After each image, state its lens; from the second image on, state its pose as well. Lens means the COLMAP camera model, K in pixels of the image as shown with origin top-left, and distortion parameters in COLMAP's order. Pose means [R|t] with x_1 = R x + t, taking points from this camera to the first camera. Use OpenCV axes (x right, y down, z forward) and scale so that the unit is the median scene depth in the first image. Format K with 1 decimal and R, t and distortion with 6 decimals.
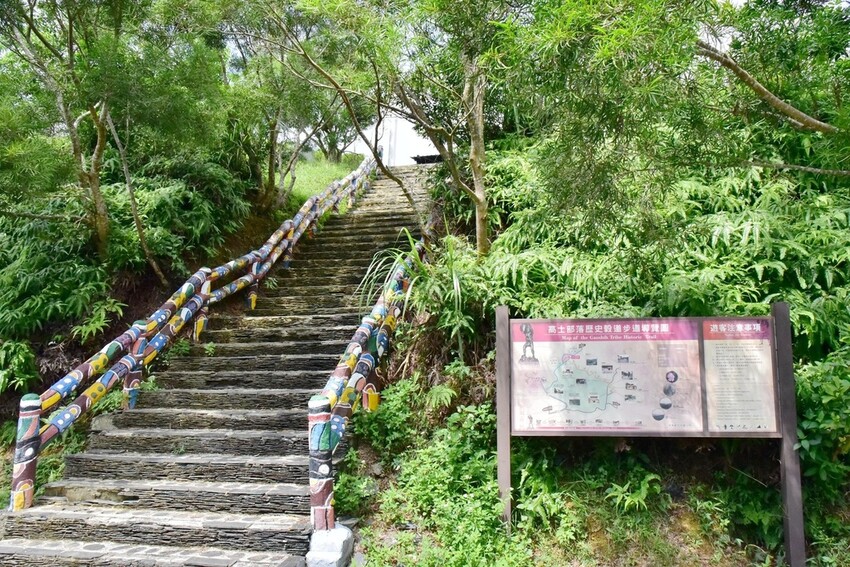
lens RADIAL K [[599.3, 0, 428.3], [0, 599.3, 286.1], [0, 0, 1]] dist [-0.054869, 0.006804]
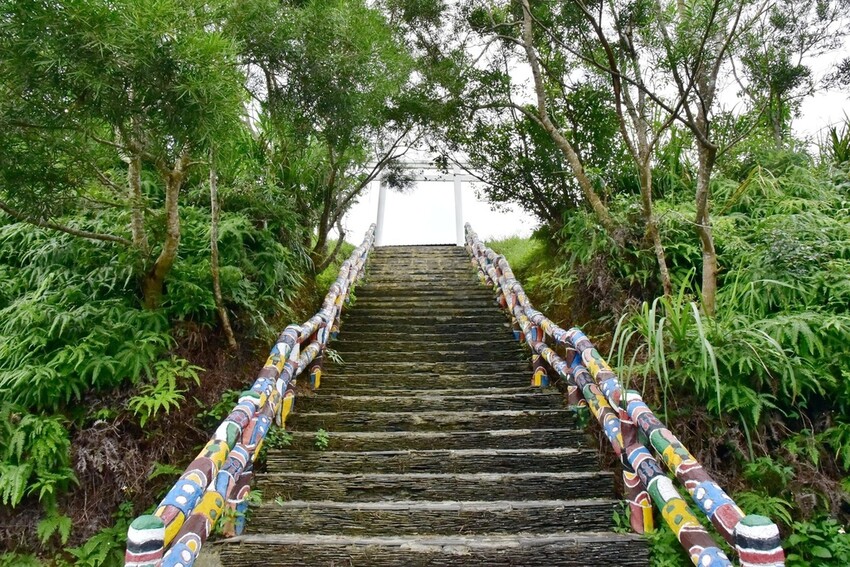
lens RADIAL K [[599.3, 0, 427.2], [0, 599.3, 286.0], [0, 0, 1]] dist [-0.054869, 0.006804]
pose [[0.987412, 0.057313, 0.147421, -0.382062], [-0.031851, 0.984997, -0.169605, 0.047562], [-0.154930, 0.162774, 0.974423, 0.305507]]
